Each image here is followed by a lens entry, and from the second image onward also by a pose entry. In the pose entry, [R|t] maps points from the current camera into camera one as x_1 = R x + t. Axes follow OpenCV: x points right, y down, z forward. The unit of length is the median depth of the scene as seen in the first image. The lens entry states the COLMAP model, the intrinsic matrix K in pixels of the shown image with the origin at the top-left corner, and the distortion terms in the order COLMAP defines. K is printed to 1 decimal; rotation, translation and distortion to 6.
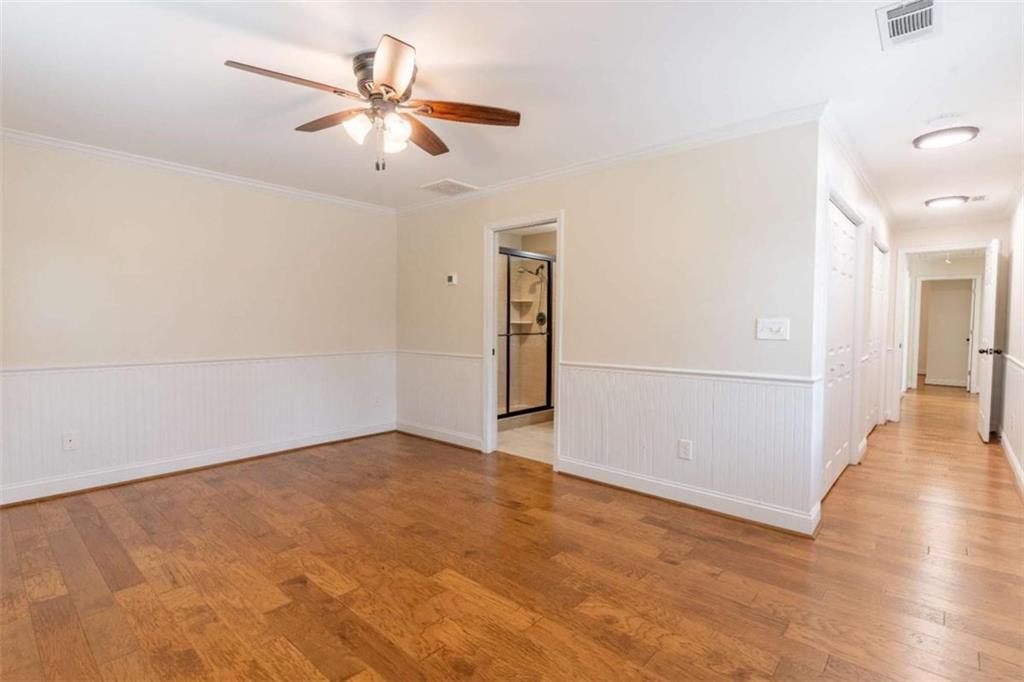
lens RADIAL K [[500.0, 0, 508.4], [0, 500.0, 342.4], [0, 0, 1]] dist [-0.000925, 0.001859]
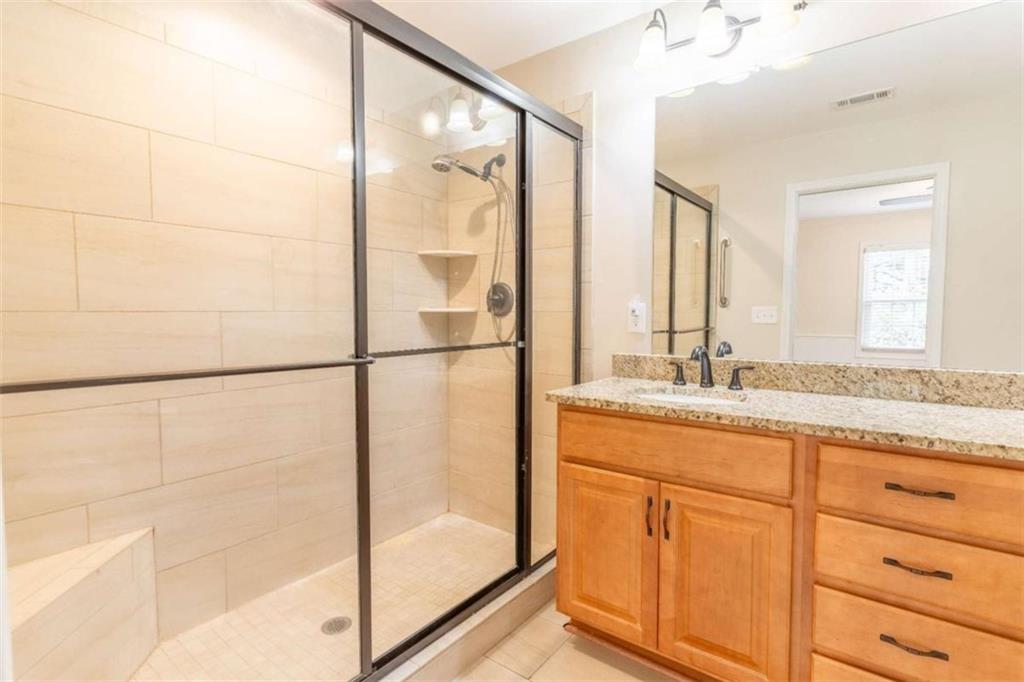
lens RADIAL K [[500.0, 0, 513.2], [0, 500.0, 339.3], [0, 0, 1]] dist [-0.000925, 0.001859]
pose [[0.996793, -0.013444, 0.078882, 0.045863], [0.011596, 0.999648, 0.023844, -0.026668], [-0.079174, -0.022853, 0.996599, 0.629030]]
